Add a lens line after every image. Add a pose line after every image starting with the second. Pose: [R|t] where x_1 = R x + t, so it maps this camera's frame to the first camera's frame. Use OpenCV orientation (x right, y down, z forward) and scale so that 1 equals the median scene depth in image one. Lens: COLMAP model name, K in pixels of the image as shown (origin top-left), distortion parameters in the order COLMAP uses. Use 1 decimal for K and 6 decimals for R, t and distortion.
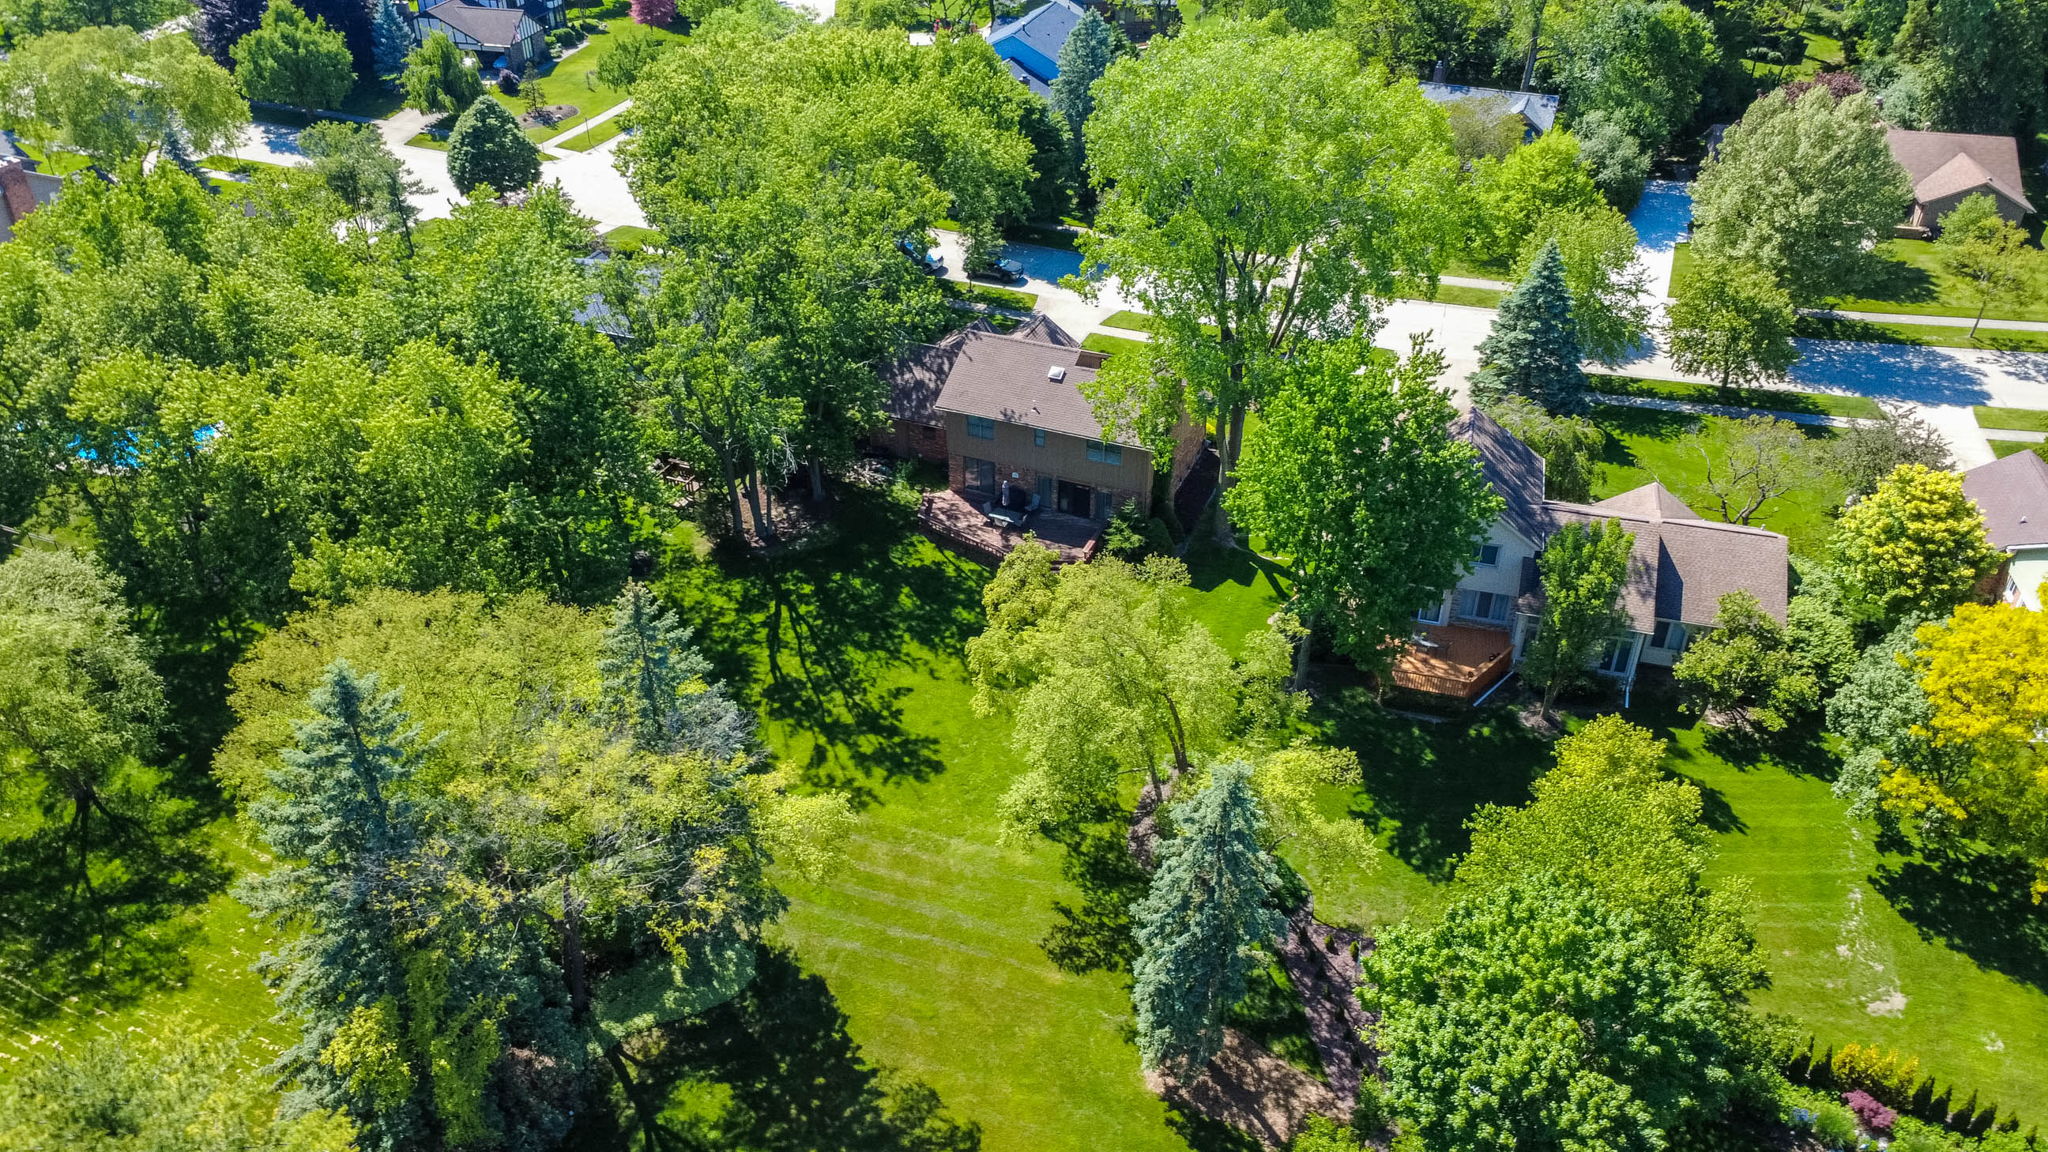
lens RADIAL K [[1540.3, 0, 1024.0], [0, 1540.3, 576.0], [0, 0, 1]] dist [-0.000475, 0.001000]
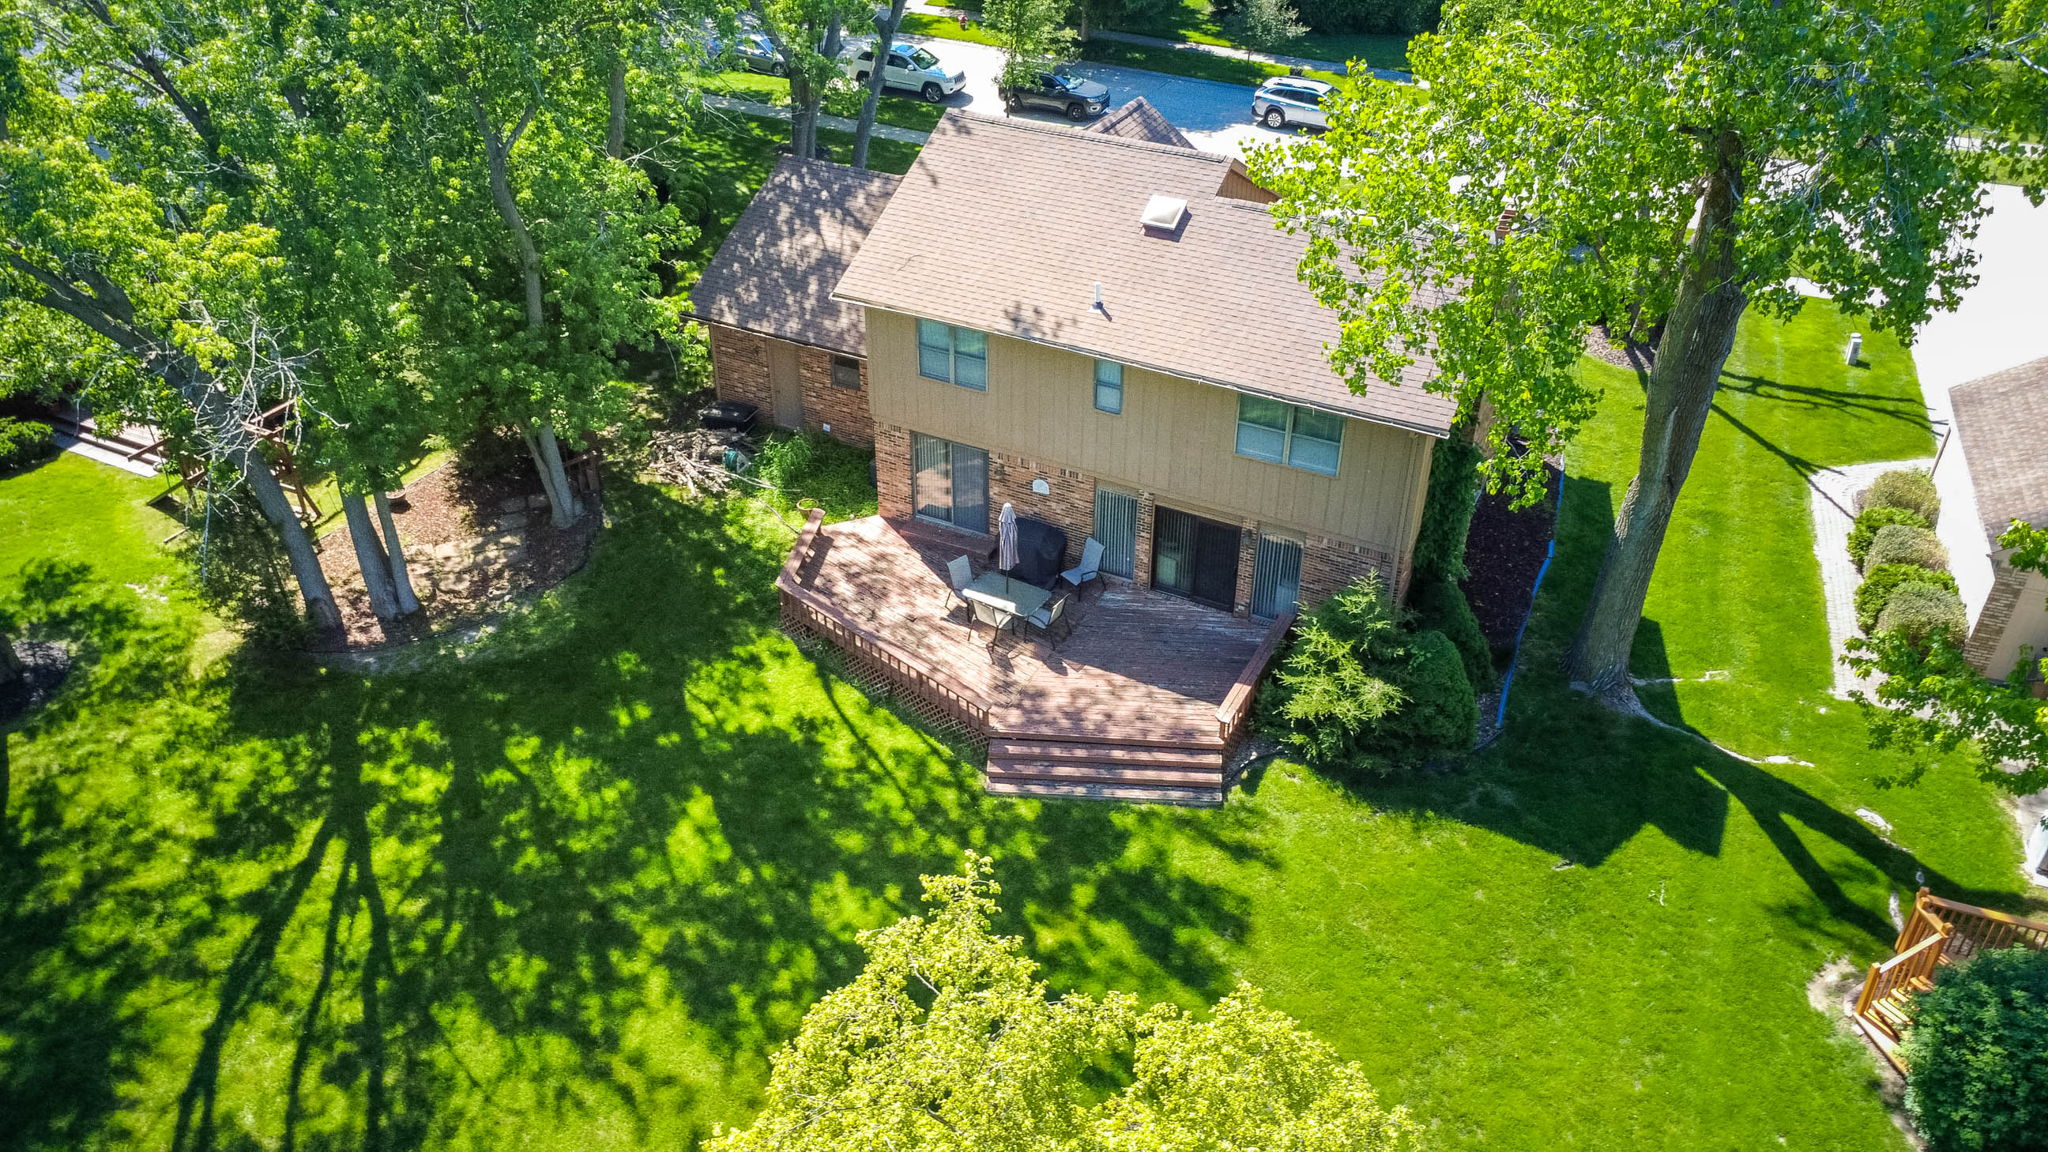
lens RADIAL K [[1540.3, 0, 1024.0], [0, 1540.3, 576.0], [0, 0, 1]] dist [-0.000475, 0.001000]
pose [[0.997052, 0.047901, -0.059936, 0.014048], [-0.047816, 0.998852, 0.002863, -0.046138], [0.060004, 0.000011, 0.998198, 0.642100]]
